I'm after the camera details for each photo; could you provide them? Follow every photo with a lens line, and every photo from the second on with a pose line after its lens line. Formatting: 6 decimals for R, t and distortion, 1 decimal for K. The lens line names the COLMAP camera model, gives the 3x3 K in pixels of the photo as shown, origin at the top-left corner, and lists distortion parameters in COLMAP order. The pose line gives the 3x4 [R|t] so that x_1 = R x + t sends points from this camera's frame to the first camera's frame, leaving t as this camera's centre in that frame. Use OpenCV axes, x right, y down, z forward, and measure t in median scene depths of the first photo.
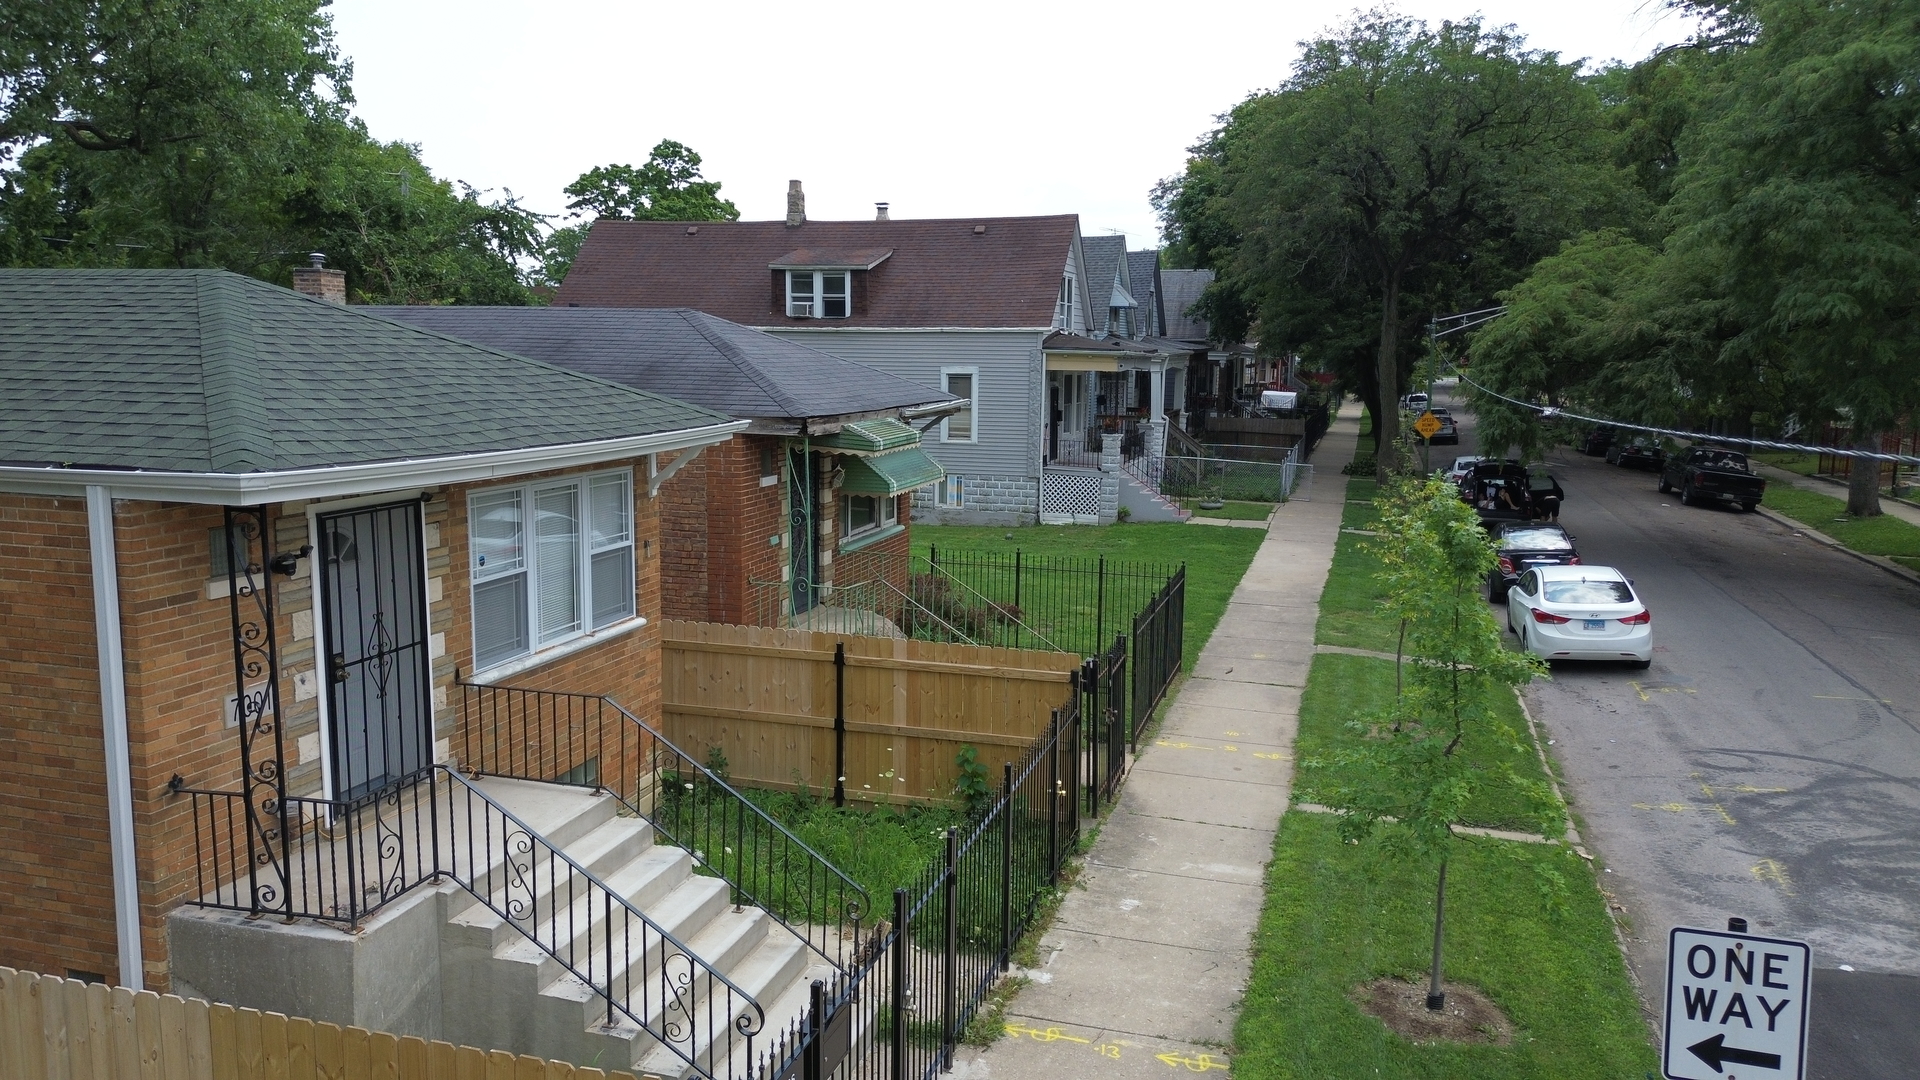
lens RADIAL K [[1363.2, 0, 961.7], [0, 1363.2, 531.7], [0, 0, 1]] dist [0.078256, -0.083514]
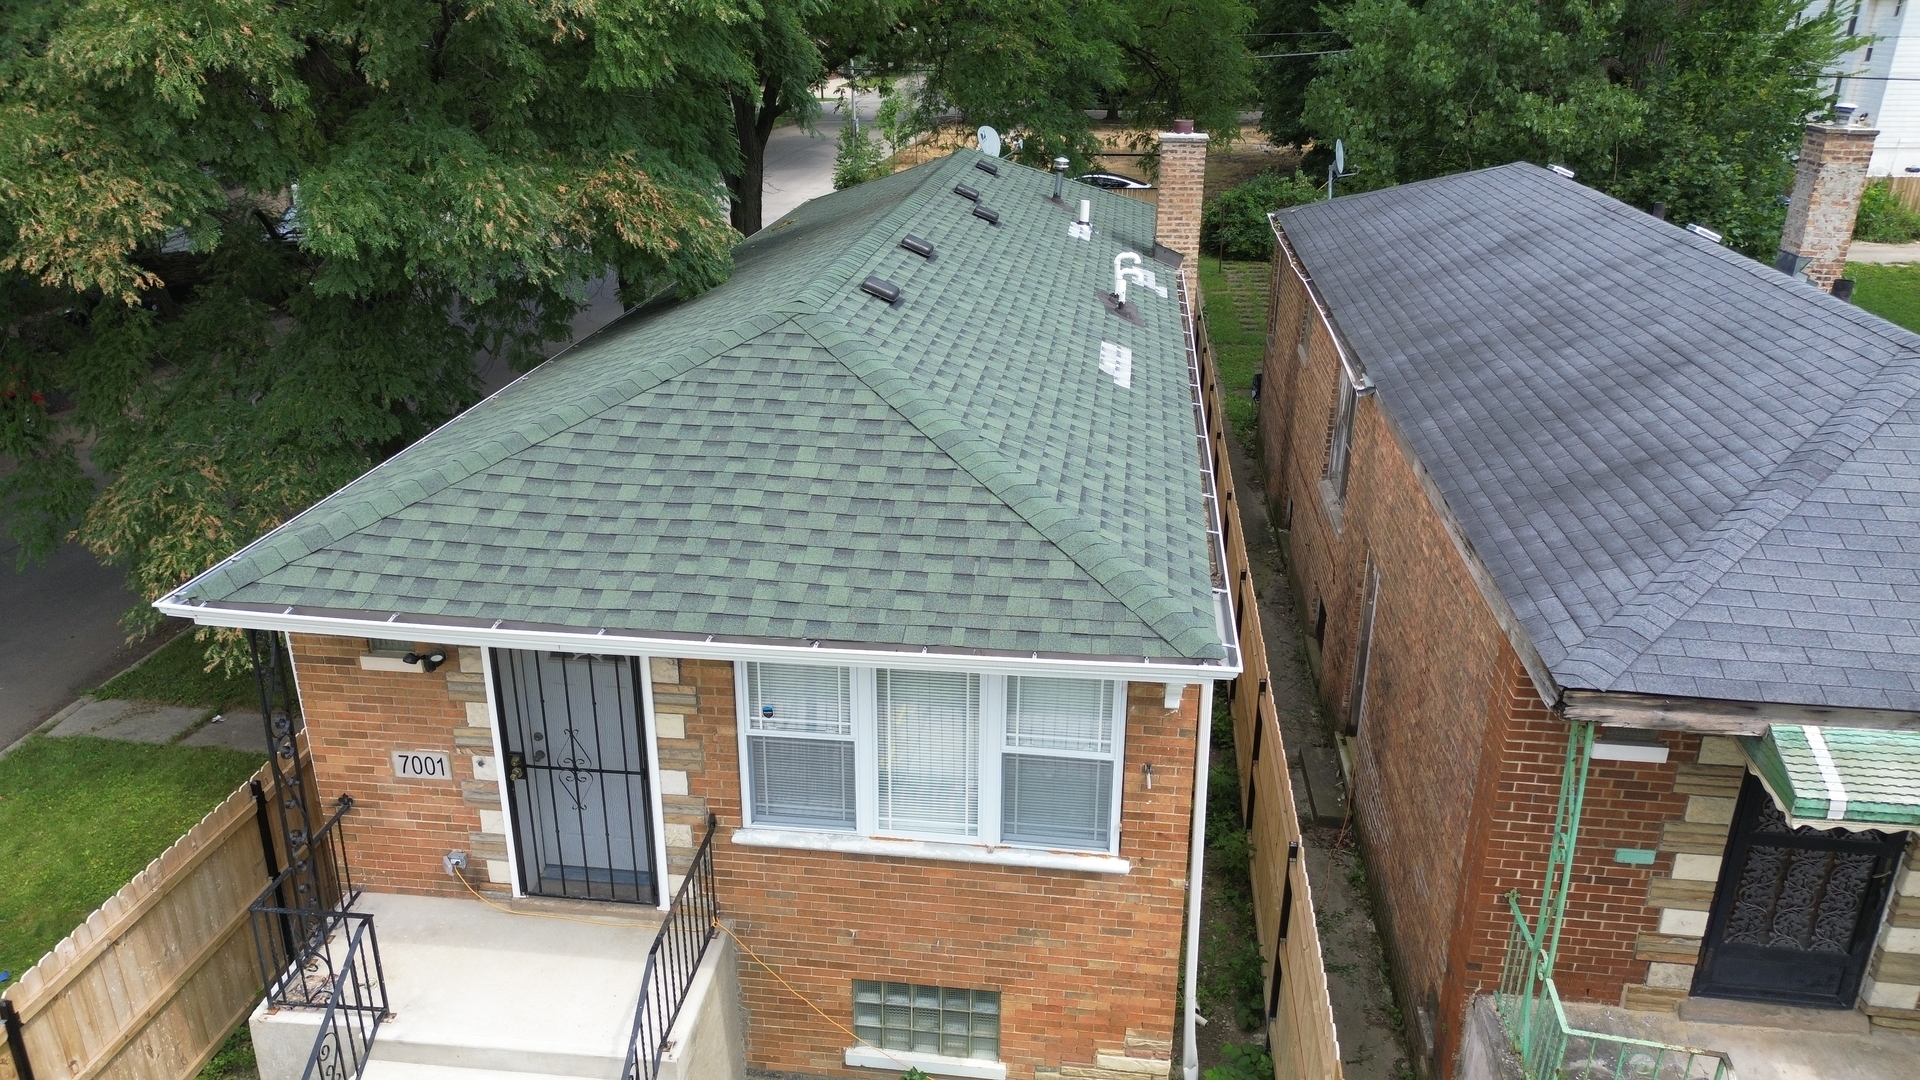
lens RADIAL K [[1363.2, 0, 960.7], [0, 1363.2, 528.5], [0, 0, 1]] dist [0.078256, -0.083514]
pose [[0.170079, 0.355482, -0.919079, 0.309445], [-0.138547, 0.932029, 0.334852, -0.300393], [0.975642, 0.070384, 0.207770, 0.760685]]
